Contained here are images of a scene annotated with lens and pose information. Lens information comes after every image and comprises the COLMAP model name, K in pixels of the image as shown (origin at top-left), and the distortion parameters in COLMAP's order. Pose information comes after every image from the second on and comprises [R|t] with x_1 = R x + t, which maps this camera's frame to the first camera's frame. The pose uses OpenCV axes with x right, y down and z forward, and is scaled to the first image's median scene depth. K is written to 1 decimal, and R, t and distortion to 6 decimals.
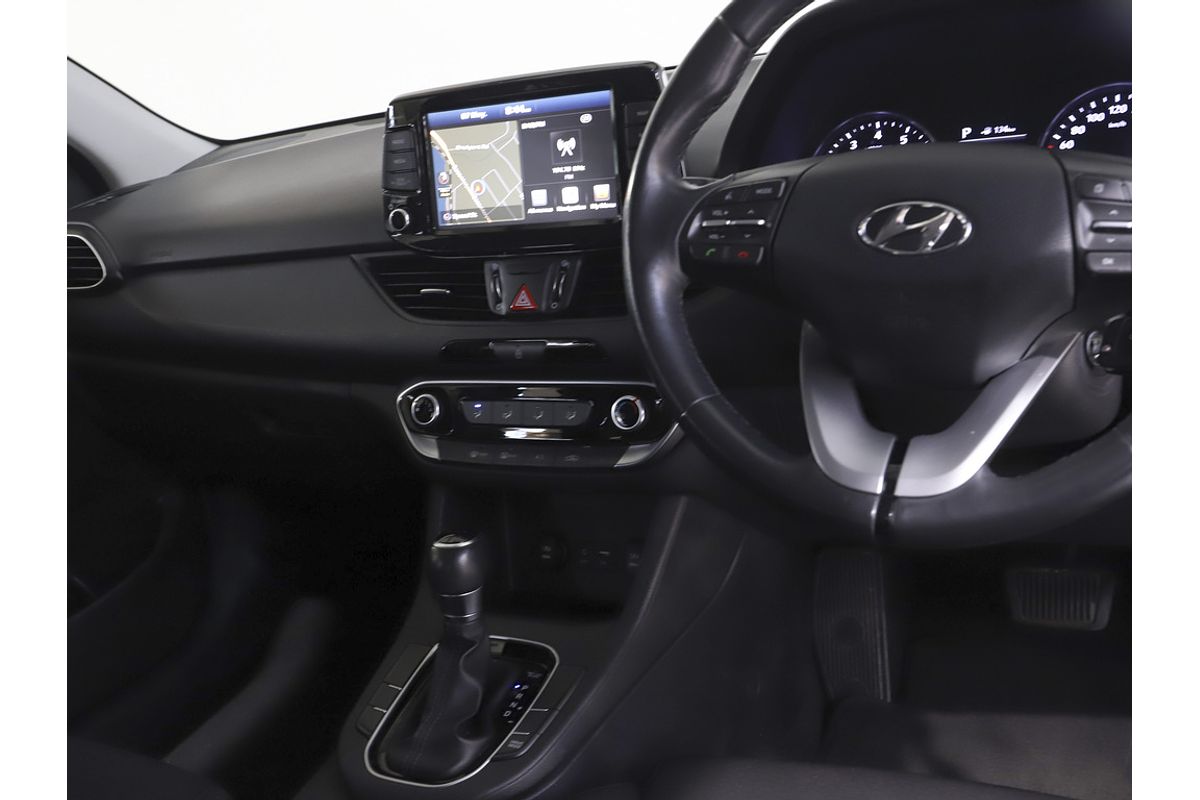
lens RADIAL K [[1205.3, 0, 600.0], [0, 1205.3, 400.0], [0, 0, 1]] dist [0.014786, 0.004904]
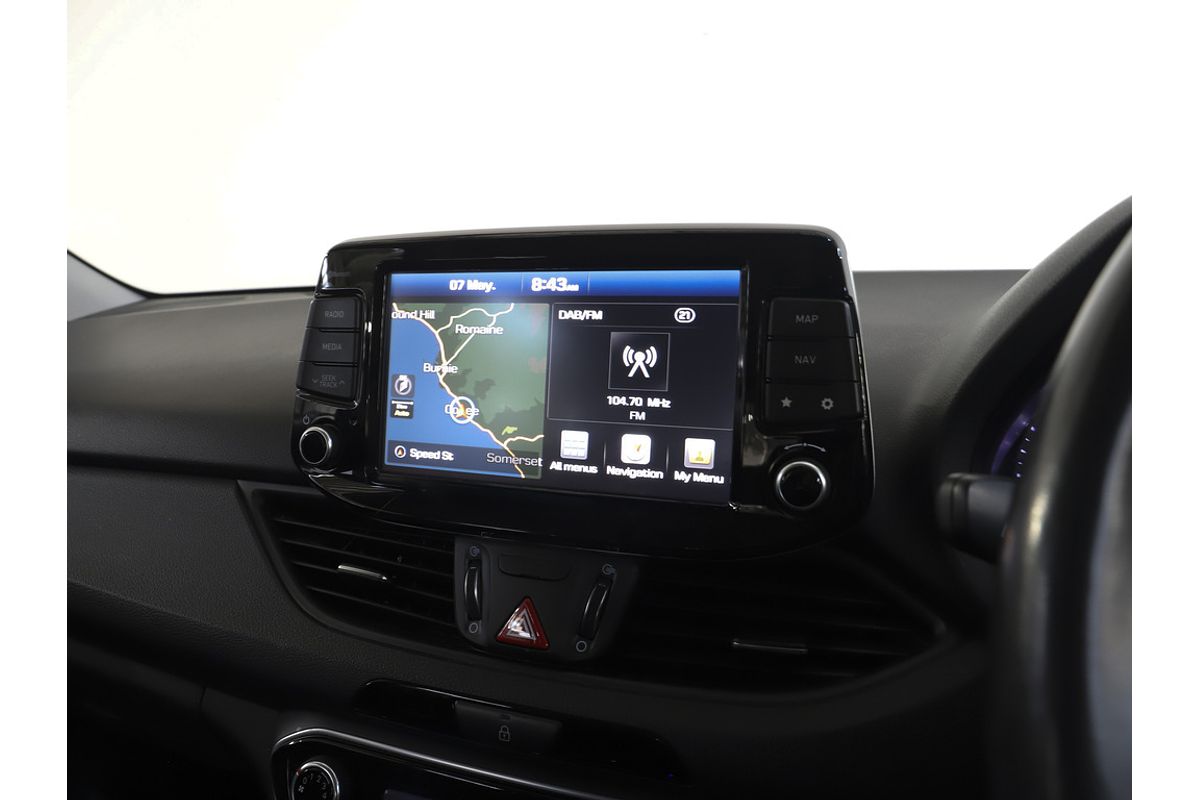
lens RADIAL K [[896.0, 0, 600.0], [0, 896.0, 400.0], [0, 0, 1]] dist [-0.003161, -0.000229]
pose [[0.988843, 0.112055, 0.098151, -0.080518], [-0.097490, 0.985003, -0.142354, -0.129355], [-0.112630, 0.131197, 0.984937, 0.587627]]
